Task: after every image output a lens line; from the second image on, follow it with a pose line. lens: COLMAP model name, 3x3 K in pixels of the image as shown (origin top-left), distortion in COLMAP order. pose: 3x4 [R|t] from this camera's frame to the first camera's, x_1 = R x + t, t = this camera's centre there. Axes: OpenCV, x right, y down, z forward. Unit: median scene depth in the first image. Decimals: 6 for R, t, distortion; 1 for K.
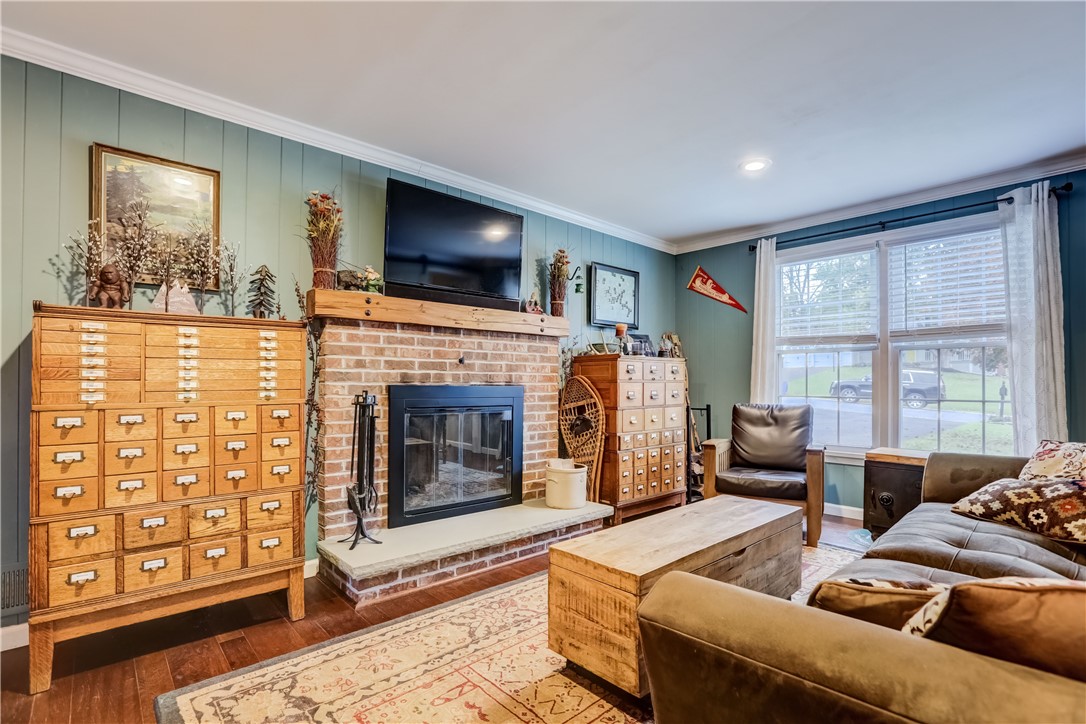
lens RADIAL K [[513.5, 0, 525.3], [0, 513.5, 371.5], [0, 0, 1]] dist [-0.053802, 0.016755]
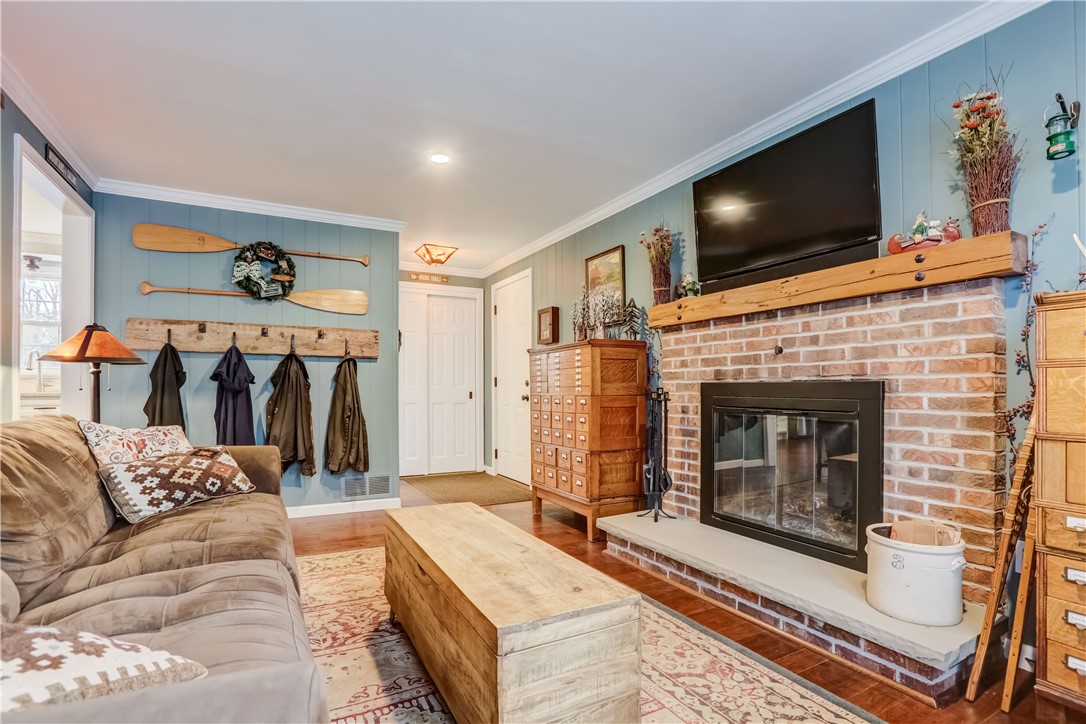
lens RADIAL K [[513.5, 0, 525.3], [0, 513.5, 371.5], [0, 0, 1]] dist [-0.053802, 0.016755]
pose [[-0.245904, -0.035246, -0.968653, 0.768142], [0.023716, 0.998821, -0.042364, 0.037352], [0.969004, -0.033391, -0.244778, 0.860976]]
